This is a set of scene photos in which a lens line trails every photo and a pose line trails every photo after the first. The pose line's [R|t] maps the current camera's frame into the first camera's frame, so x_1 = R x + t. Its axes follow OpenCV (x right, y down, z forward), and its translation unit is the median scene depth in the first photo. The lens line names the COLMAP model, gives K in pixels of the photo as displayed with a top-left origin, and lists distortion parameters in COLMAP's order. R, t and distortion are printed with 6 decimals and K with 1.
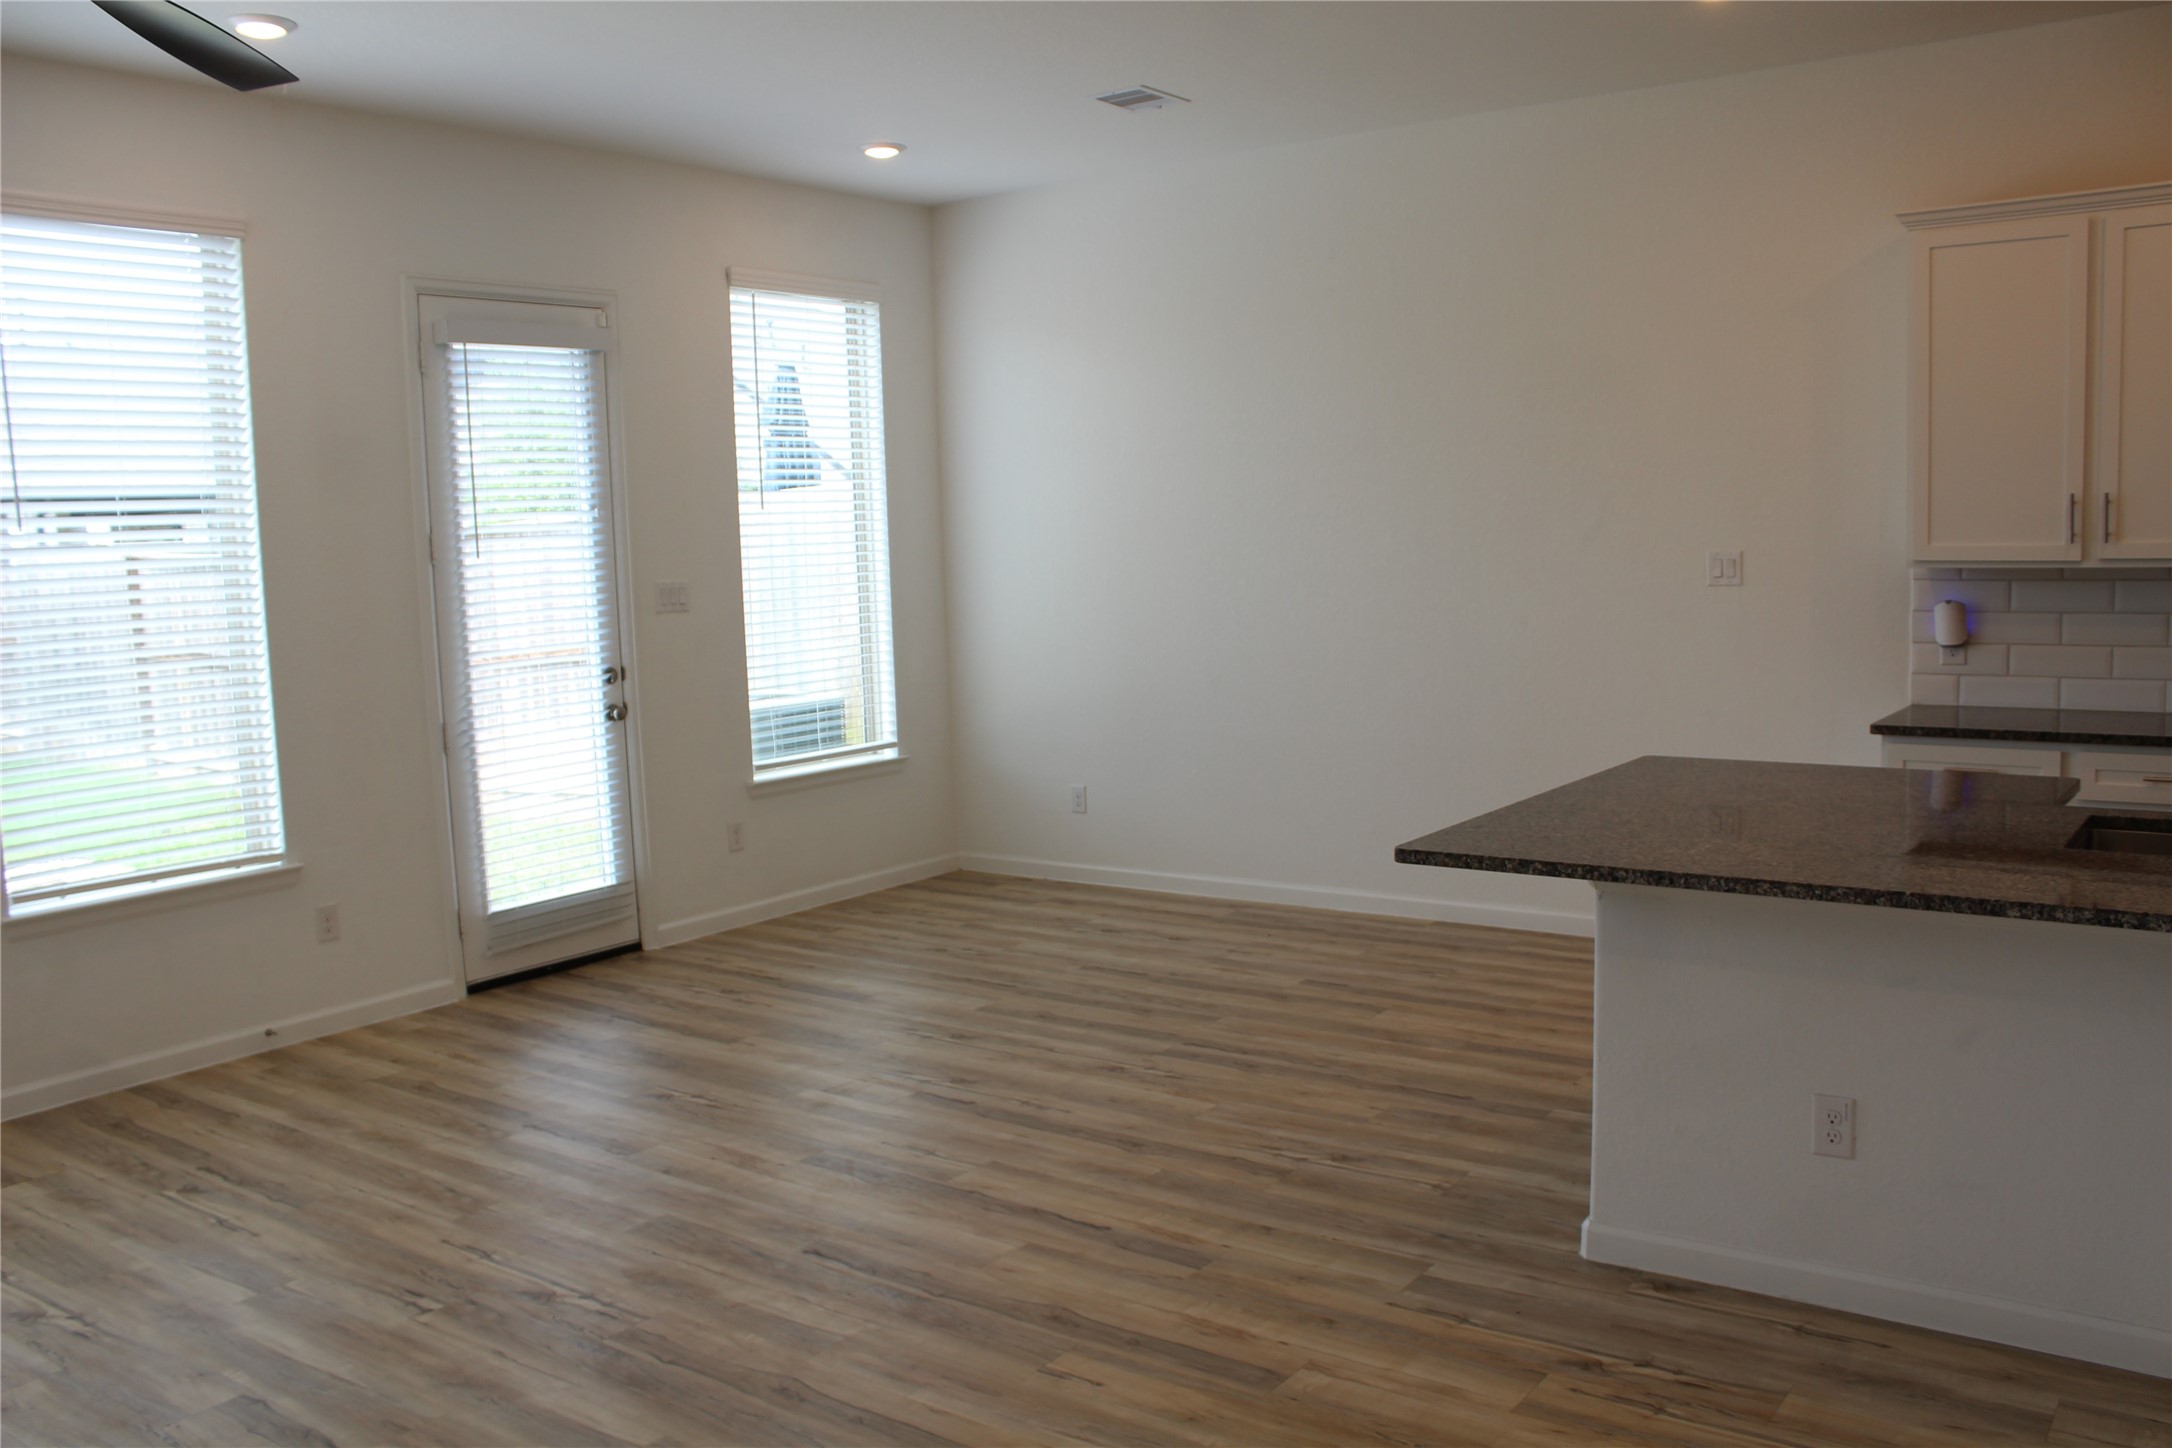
lens RADIAL K [[1825.7, 0, 1077.1], [0, 1825.7, 731.7], [0, 0, 1]] dist [-0.155255, 0.138118]
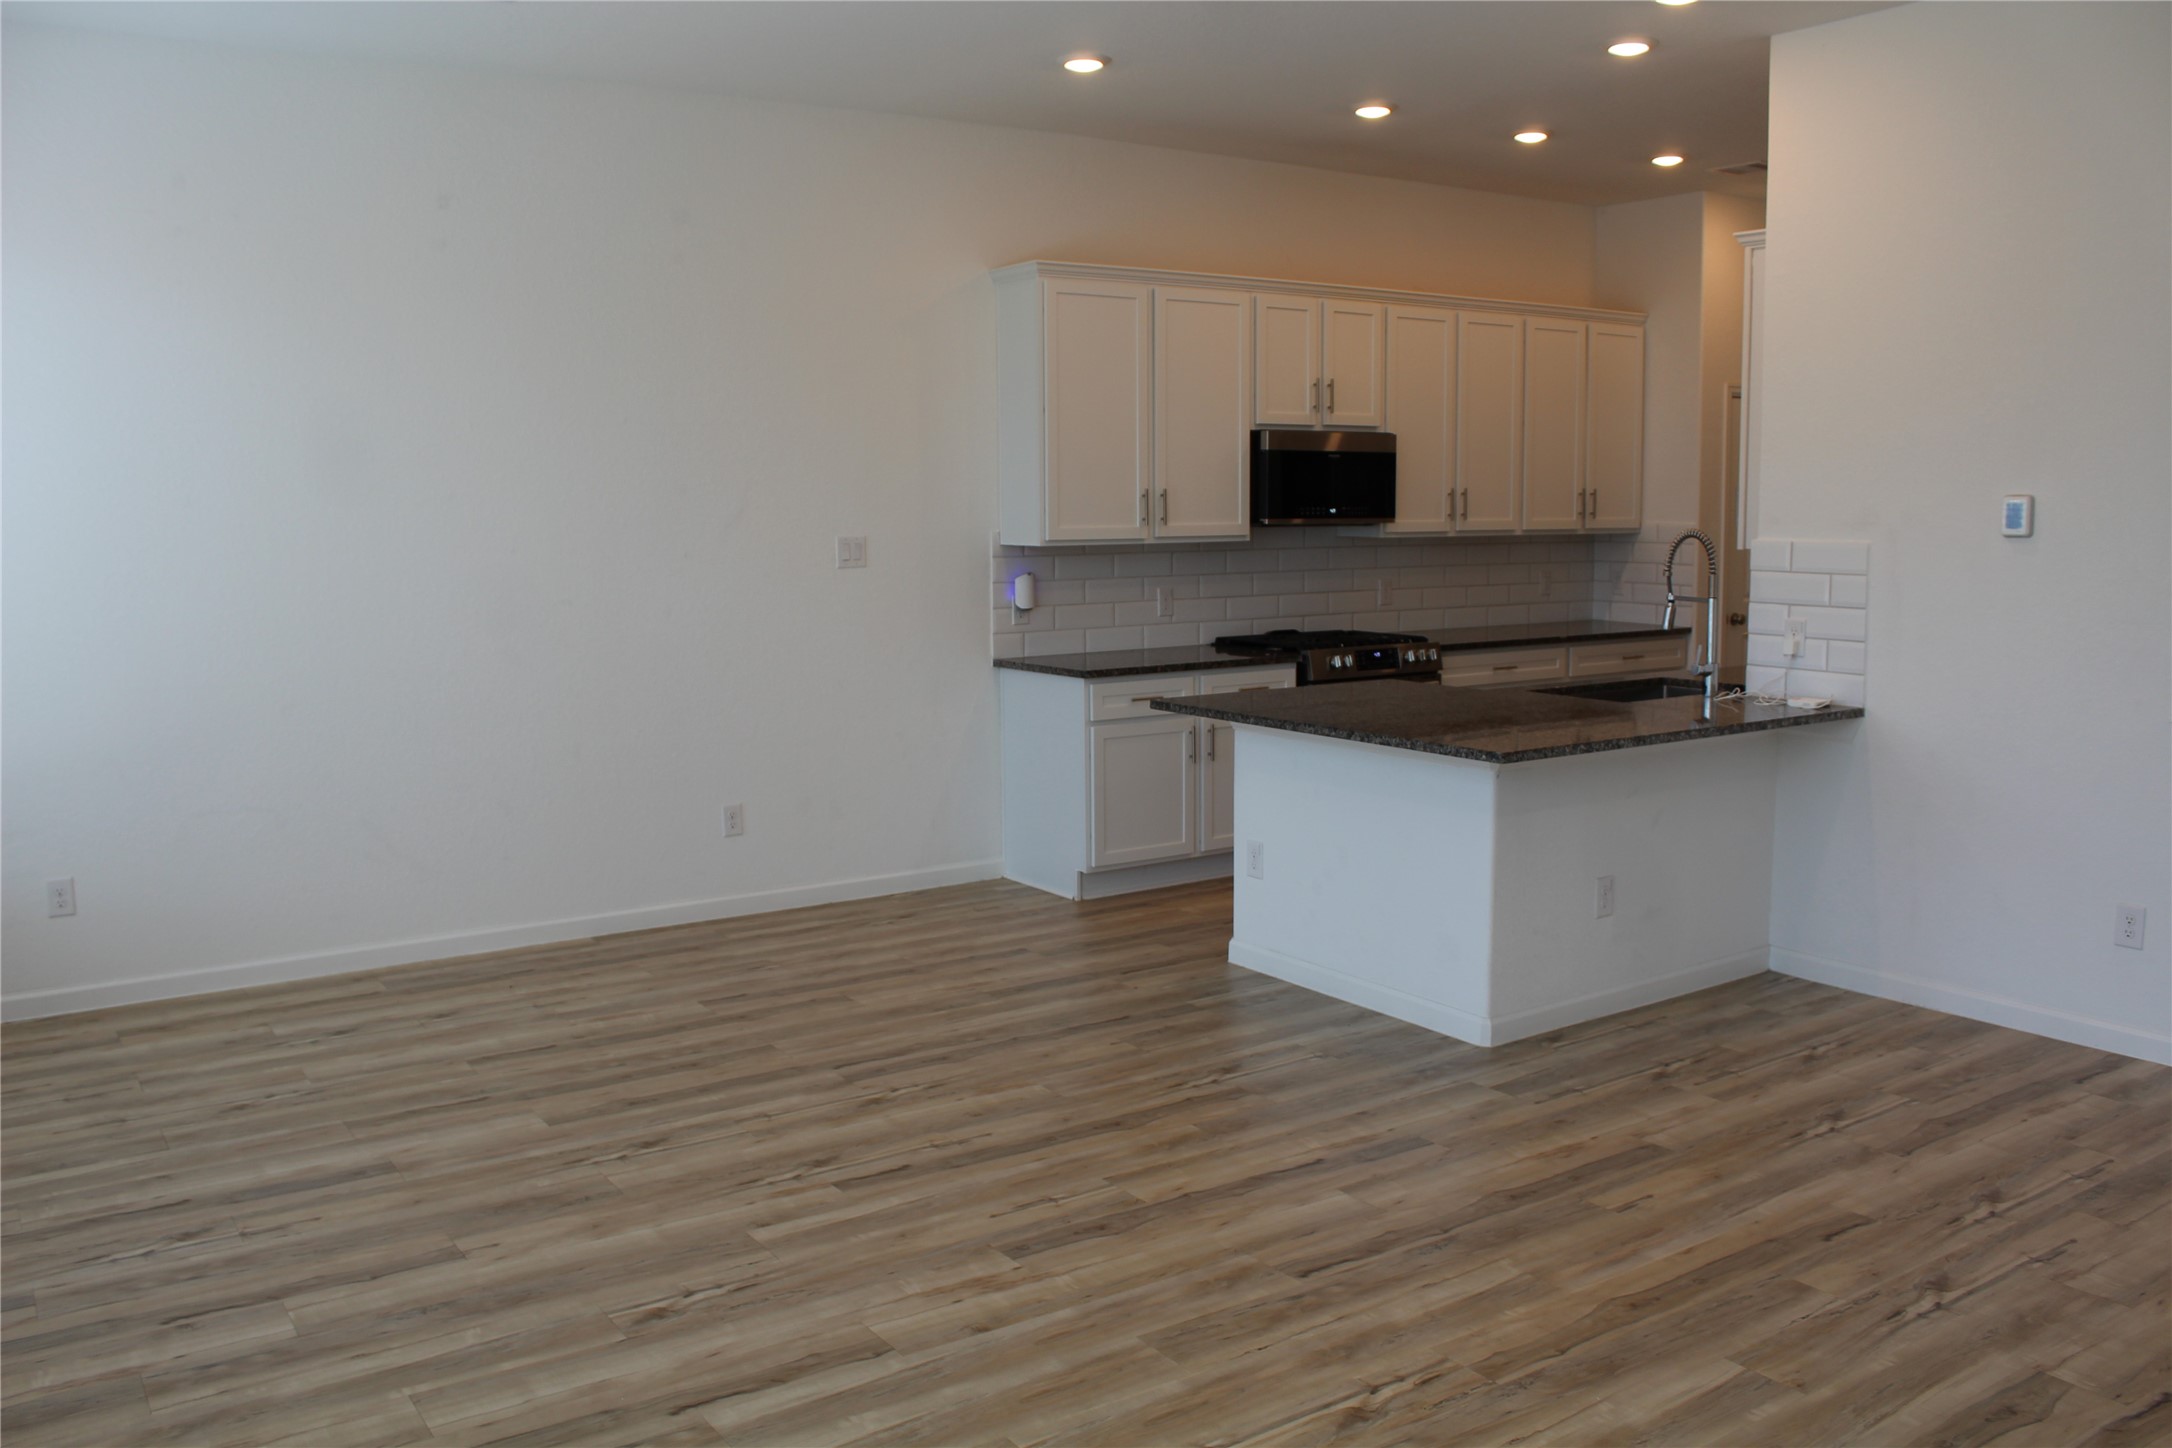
lens RADIAL K [[1825.7, 0, 1078.1], [0, 1825.7, 741.2], [0, 0, 1]] dist [-0.155255, 0.138118]
pose [[0.327541, -0.096758, 0.939869, -0.768658], [0.105720, 0.992249, 0.065308, -0.039528], [-0.938904, 0.077972, 0.335232, 0.586189]]
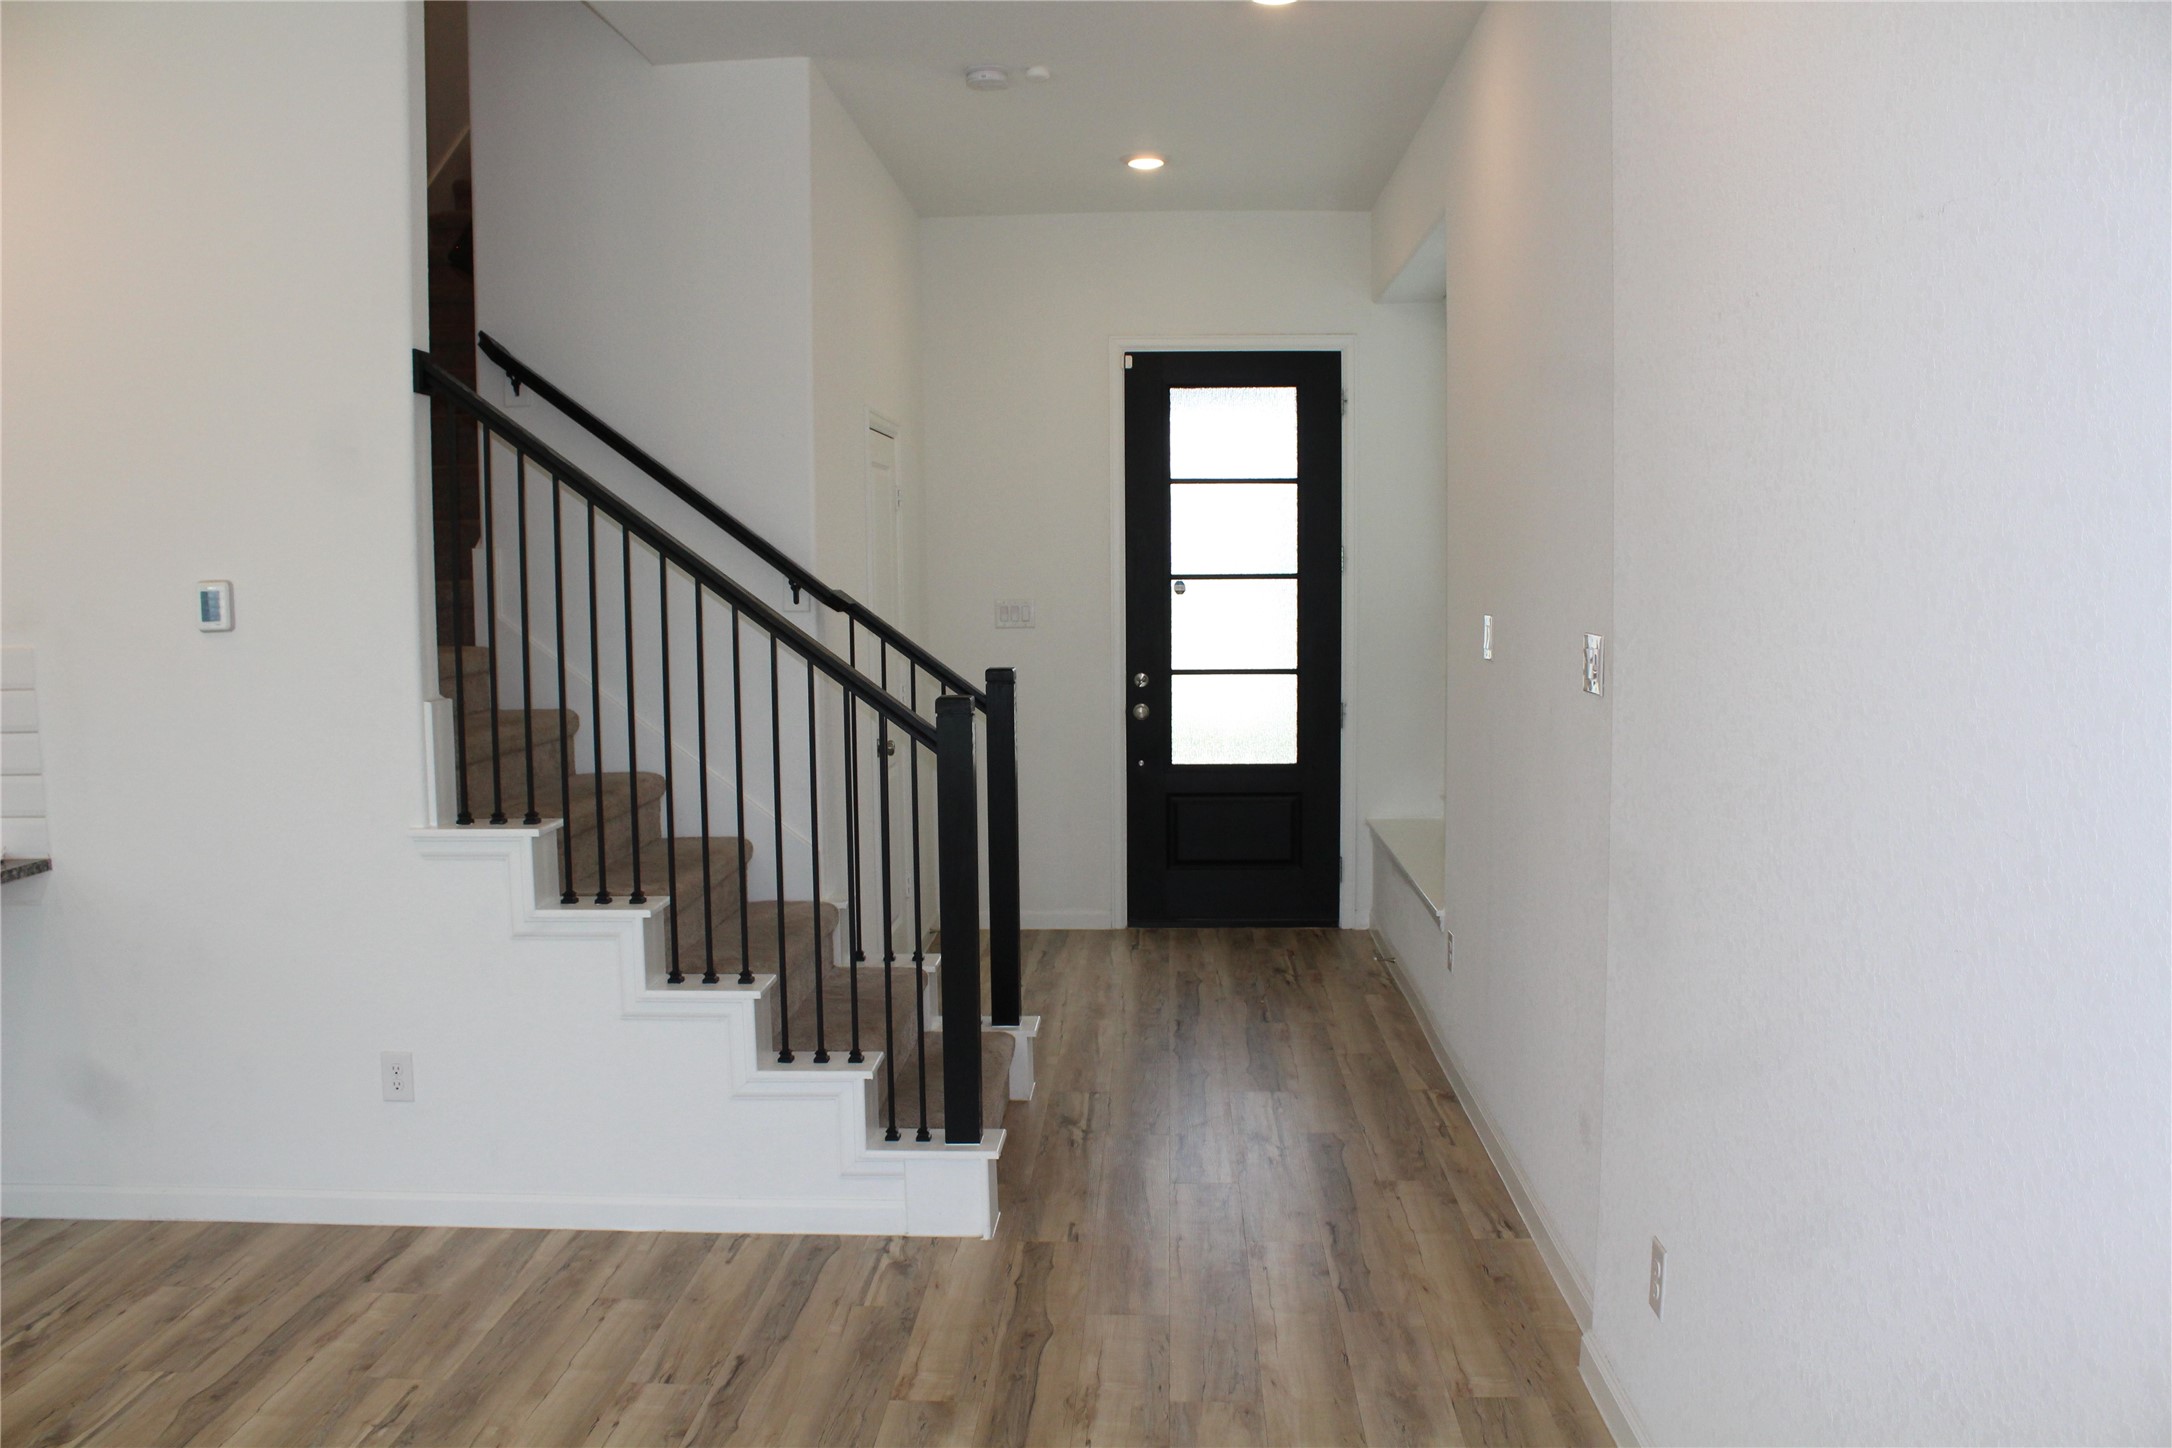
lens RADIAL K [[1825.7, 0, 1062.3], [0, 1825.7, 731.2], [0, 0, 1]] dist [-0.155255, 0.138118]
pose [[-0.540191, -0.037665, 0.840699, -0.579132], [0.134721, 0.982243, 0.130571, -0.041859], [-0.830689, 0.183794, -0.525525, 0.533443]]
